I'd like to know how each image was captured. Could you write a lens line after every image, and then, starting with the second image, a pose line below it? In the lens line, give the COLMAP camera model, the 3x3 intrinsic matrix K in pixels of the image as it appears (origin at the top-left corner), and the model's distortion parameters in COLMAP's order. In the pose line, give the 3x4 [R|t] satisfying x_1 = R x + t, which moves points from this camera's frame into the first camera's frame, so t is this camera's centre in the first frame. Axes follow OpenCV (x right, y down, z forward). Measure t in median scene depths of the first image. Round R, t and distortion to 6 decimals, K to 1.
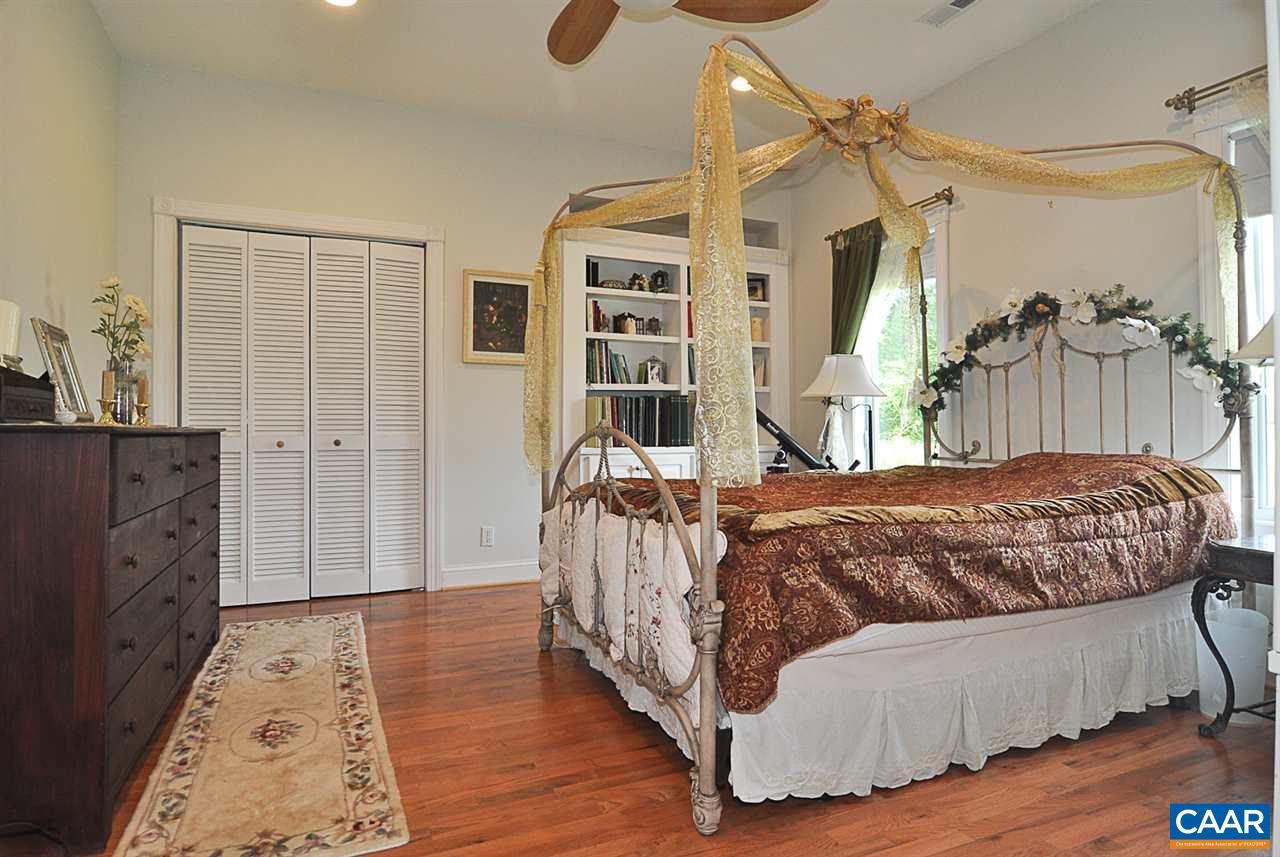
lens RADIAL K [[710.3, 0, 640.0], [0, 710.3, 428.5], [0, 0, 1]] dist [-0.011190, -0.000957]
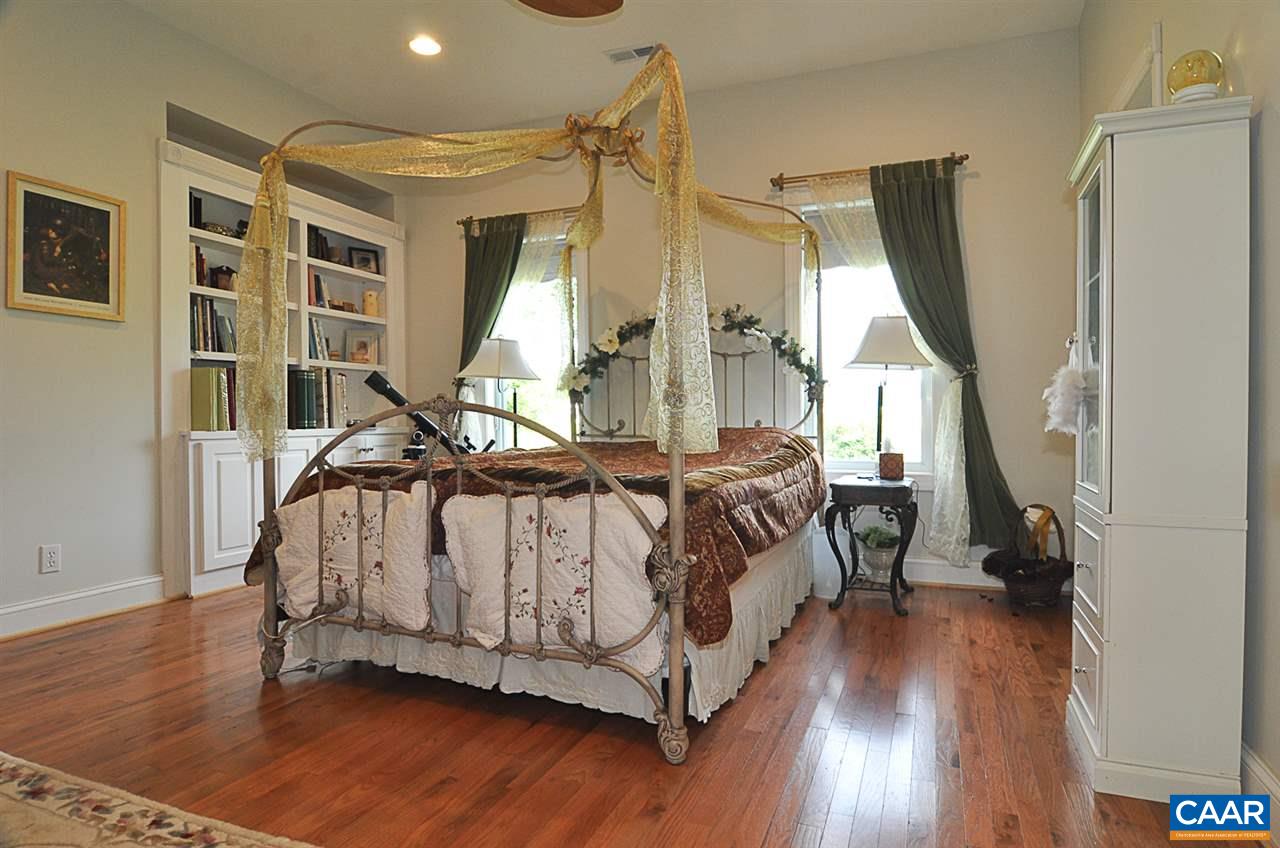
lens RADIAL K [[709.5, 0, 641.1], [0, 709.5, 430.5], [0, 0, 1]] dist [-0.004996, -0.011537]
pose [[0.718384, -0.012640, 0.695532, -0.319371], [-0.002561, 0.999780, 0.020815, 0.009885], [-0.695642, -0.016735, 0.718193, 0.107116]]
